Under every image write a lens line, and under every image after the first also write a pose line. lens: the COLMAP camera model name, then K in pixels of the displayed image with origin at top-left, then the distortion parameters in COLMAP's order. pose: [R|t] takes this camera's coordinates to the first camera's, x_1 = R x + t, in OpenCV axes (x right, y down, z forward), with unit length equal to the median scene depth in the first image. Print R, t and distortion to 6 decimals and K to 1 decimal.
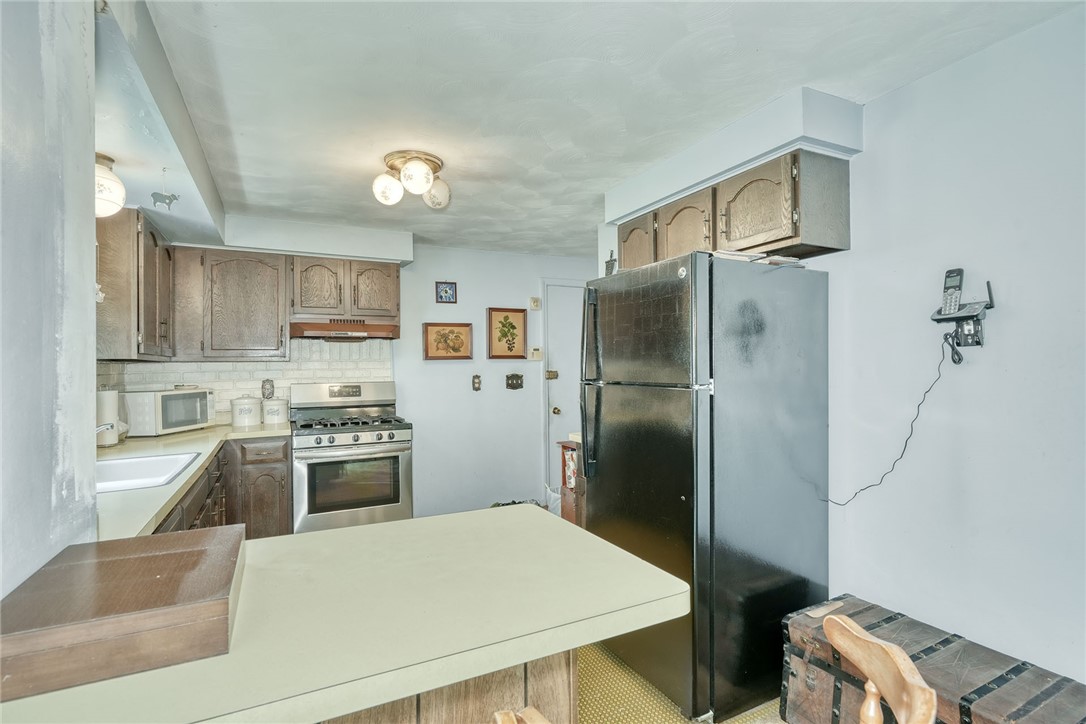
lens RADIAL K [[522.3, 0, 541.4], [0, 522.3, 360.9], [0, 0, 1]] dist [0.011448, 0.001540]
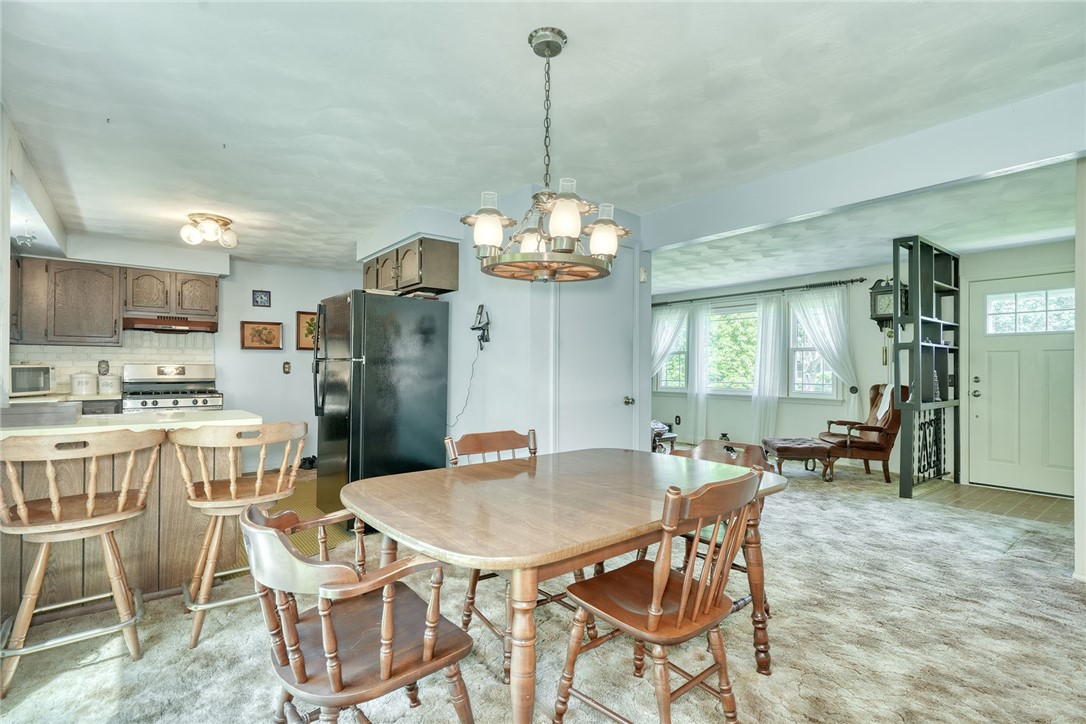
lens RADIAL K [[522.3, 0, 538.8], [0, 522.3, 366.9], [0, 0, 1]] dist [0.011448, 0.001540]
pose [[0.980083, 0.016426, 0.197909, 0.290289], [-0.017504, 0.999840, 0.003698, 0.028763], [-0.197816, -0.007089, 0.980213, -0.516133]]
